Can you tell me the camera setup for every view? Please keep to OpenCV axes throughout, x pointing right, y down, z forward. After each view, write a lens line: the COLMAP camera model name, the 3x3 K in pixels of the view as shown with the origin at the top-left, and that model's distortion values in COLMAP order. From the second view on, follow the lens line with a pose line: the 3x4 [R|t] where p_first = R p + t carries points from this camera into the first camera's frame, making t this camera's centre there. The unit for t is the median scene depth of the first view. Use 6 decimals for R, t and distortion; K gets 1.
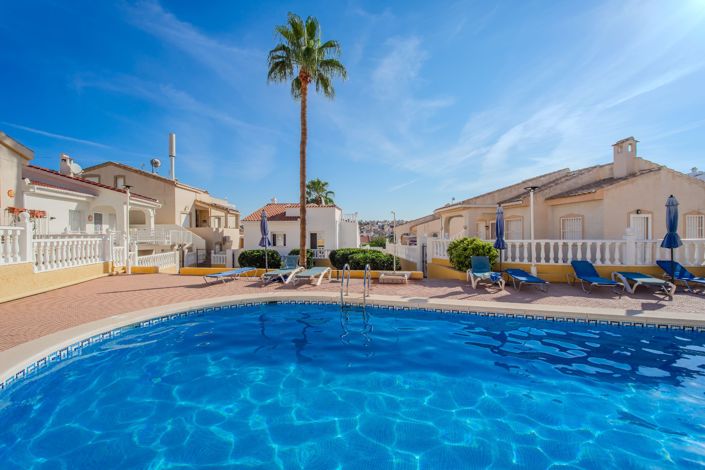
lens RADIAL K [[293.2, 0, 354.8], [0, 293.2, 242.2], [0, 0, 1]] dist [0.000366, -0.000839]
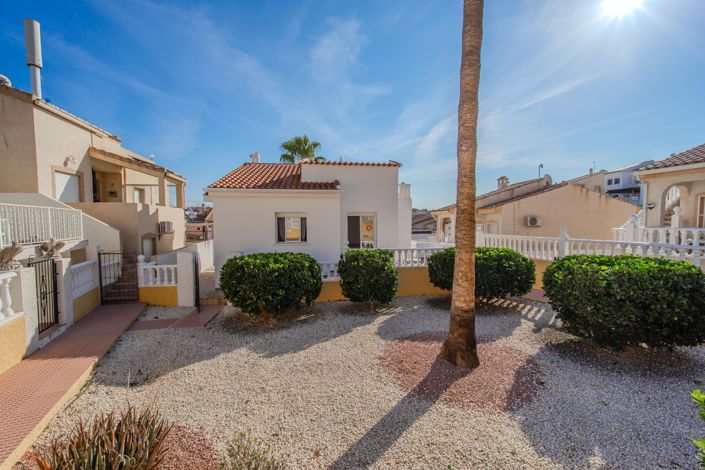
lens RADIAL K [[293.2, 0, 364.4], [0, 293.2, 229.8], [0, 0, 1]] dist [0.000366, -0.000839]
pose [[0.968467, -0.014697, 0.248707, -0.212794], [0.013167, 0.999883, 0.007813, -0.006107], [-0.248792, -0.004292, 0.968547, 0.388783]]
